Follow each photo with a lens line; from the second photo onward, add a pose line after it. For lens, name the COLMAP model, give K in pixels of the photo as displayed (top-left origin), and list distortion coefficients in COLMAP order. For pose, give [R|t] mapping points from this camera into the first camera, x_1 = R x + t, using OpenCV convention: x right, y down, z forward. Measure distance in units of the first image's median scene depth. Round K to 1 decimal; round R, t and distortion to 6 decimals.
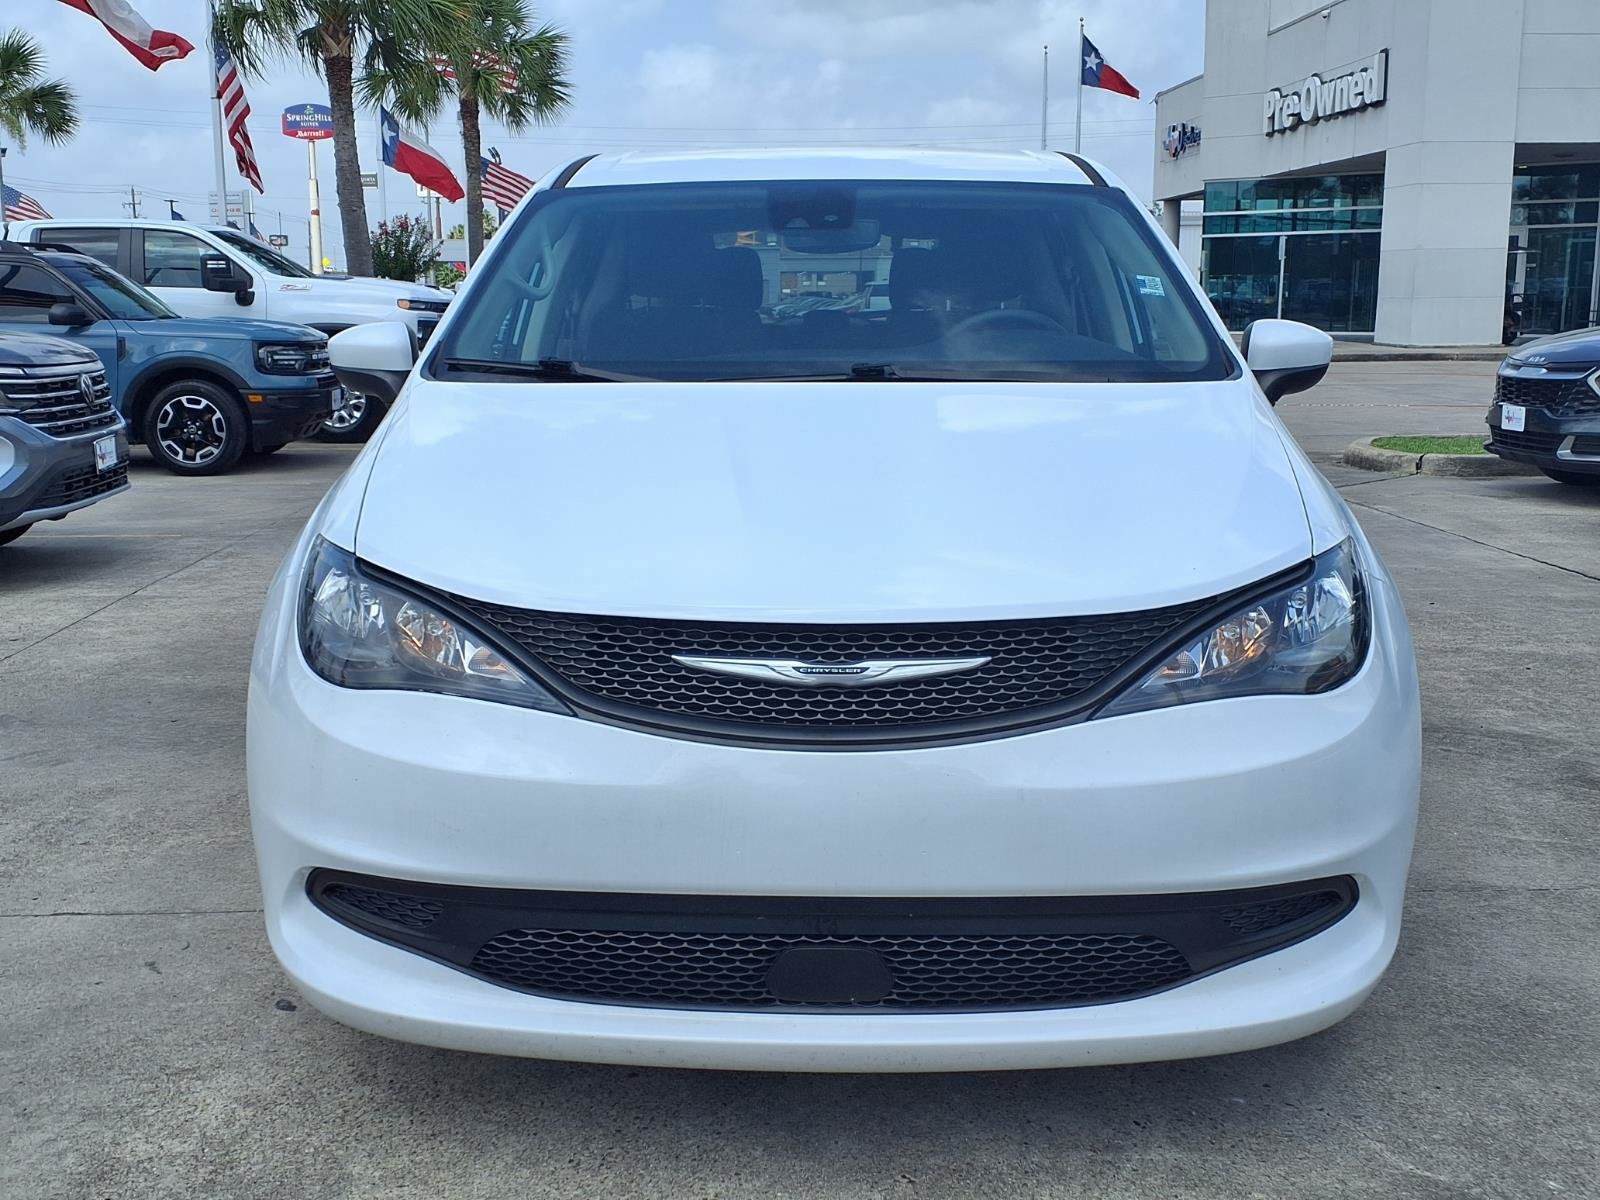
lens RADIAL K [[1799.5, 0, 800.0], [0, 1799.5, 600.0], [0, 0, 1]] dist [0.189215, -0.579713]
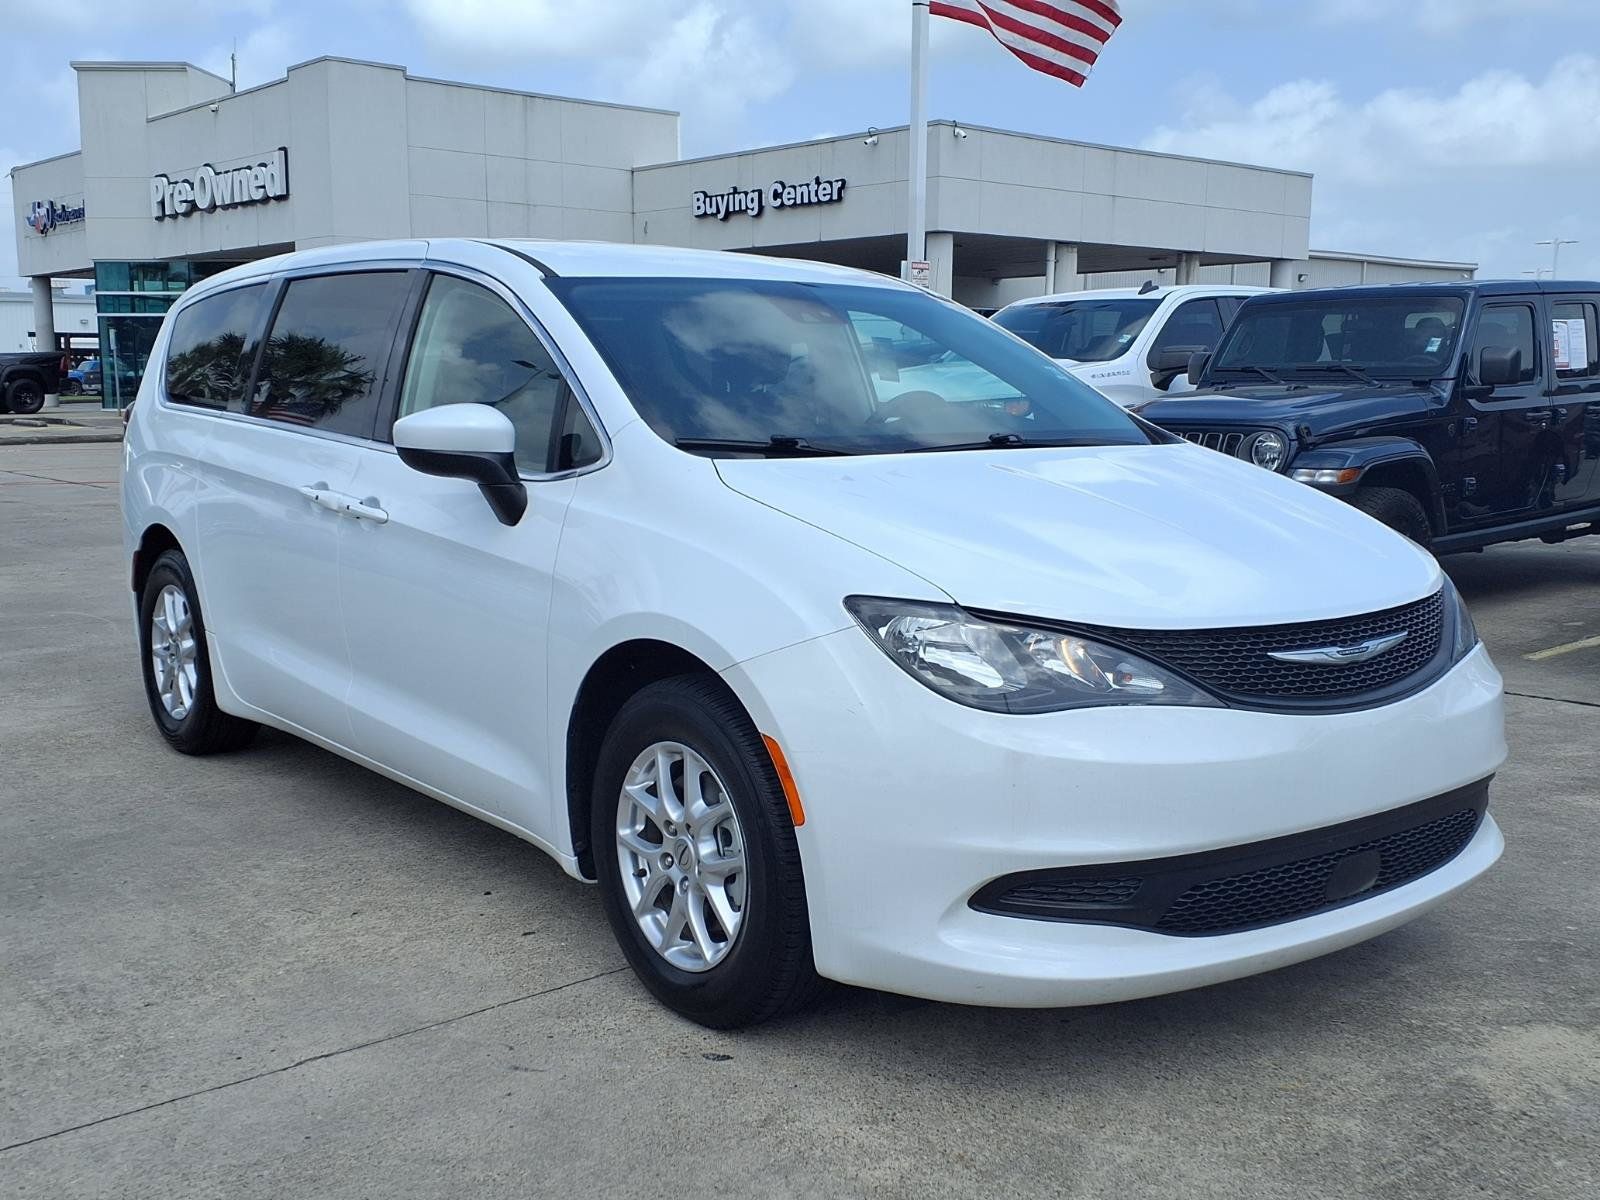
lens RADIAL K [[1777.3, 0, 800.0], [0, 1777.3, 600.0], [0, 0, 1]] dist [0.000854, -0.018749]
pose [[0.751444, -0.079314, 0.655012, -0.152708], [0.104734, 0.994500, 0.000269, -0.005687], [-0.651431, 0.068400, 0.755618, 0.031930]]
